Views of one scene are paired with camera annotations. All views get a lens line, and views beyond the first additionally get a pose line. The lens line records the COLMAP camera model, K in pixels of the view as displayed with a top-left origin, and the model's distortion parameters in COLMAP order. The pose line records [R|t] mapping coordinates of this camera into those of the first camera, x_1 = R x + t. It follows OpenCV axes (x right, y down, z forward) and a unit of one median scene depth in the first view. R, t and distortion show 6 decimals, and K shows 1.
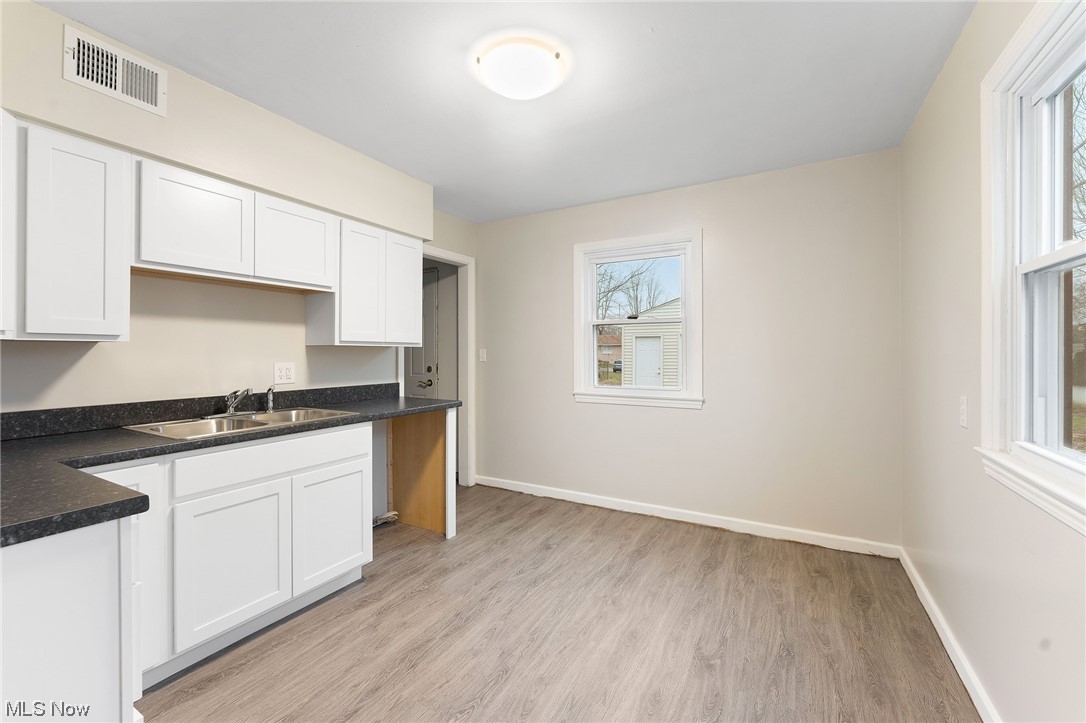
lens RADIAL K [[449.7, 0, 540.6], [0, 449.7, 354.4], [0, 0, 1]] dist [-0.000224, 0.000102]
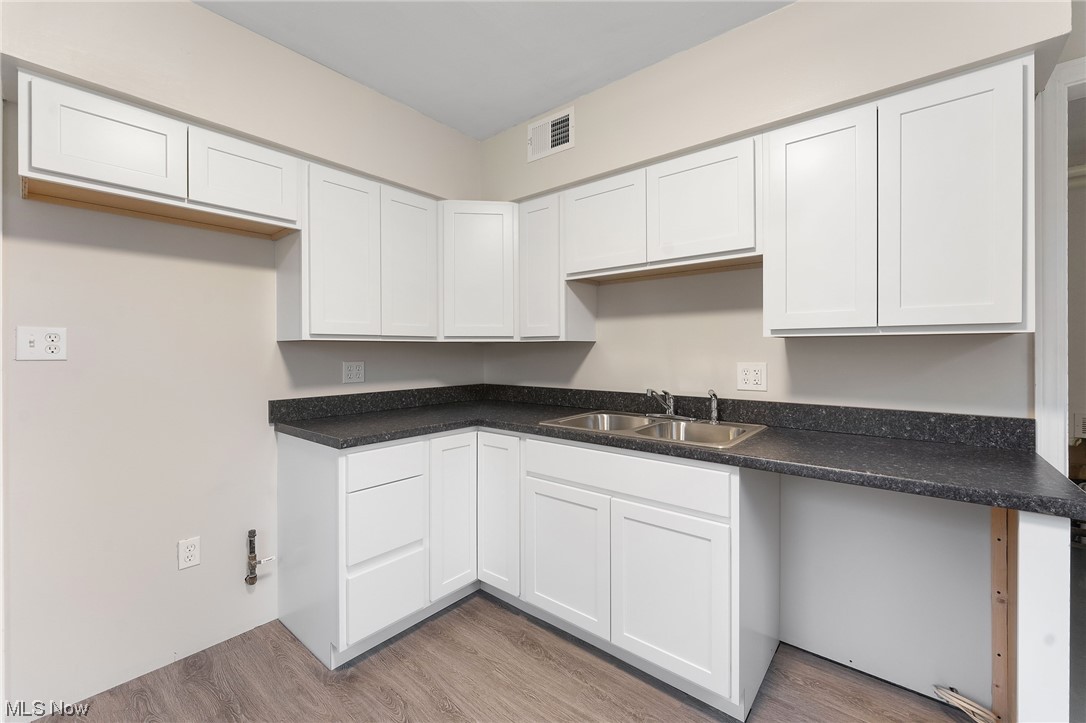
lens RADIAL K [[440.1, 0, 541.0], [0, 440.1, 352.3], [0, 0, 1]] dist [-0.001963, -0.000218]
pose [[-0.173382, 0.004274, -0.984845, 0.213239], [-0.001617, 0.999988, 0.004624, -0.001281], [0.984853, 0.002394, -0.173373, 0.787956]]
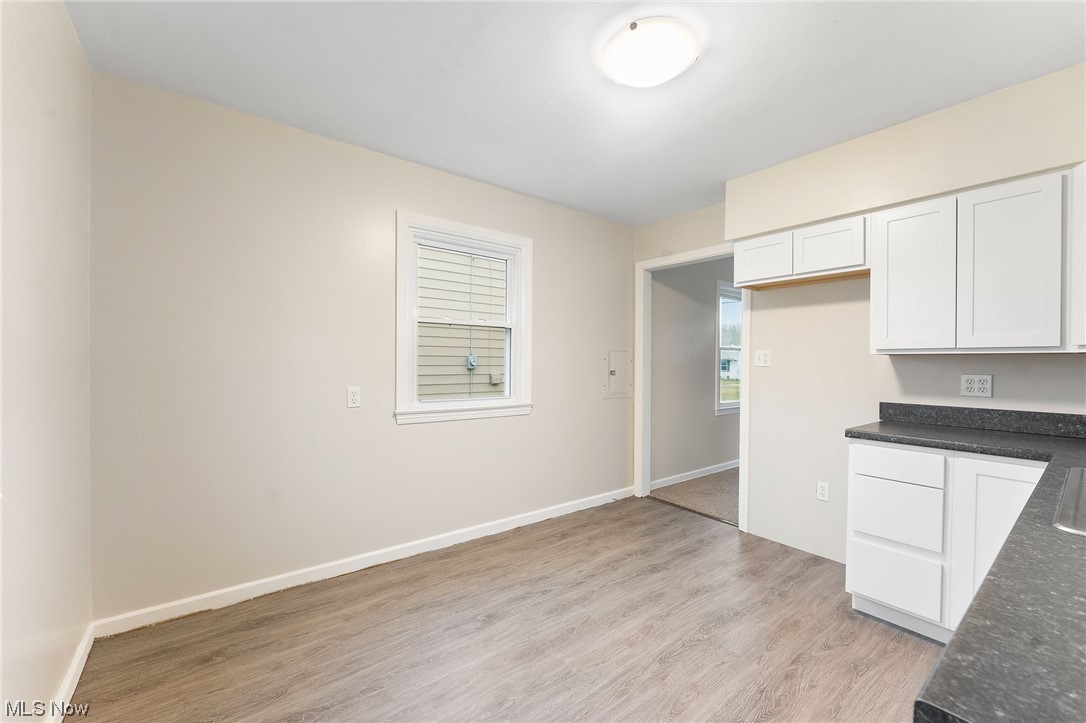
lens RADIAL K [[441.0, 0, 543.0], [0, 441.0, 361.5], [0, 0, 1]] dist [-0.000319, -0.000034]
pose [[-0.923282, -0.007199, 0.384055, -0.143015], [-0.006054, 0.999973, 0.004190, -0.002429], [-0.384075, 0.001544, -0.923301, 1.384392]]
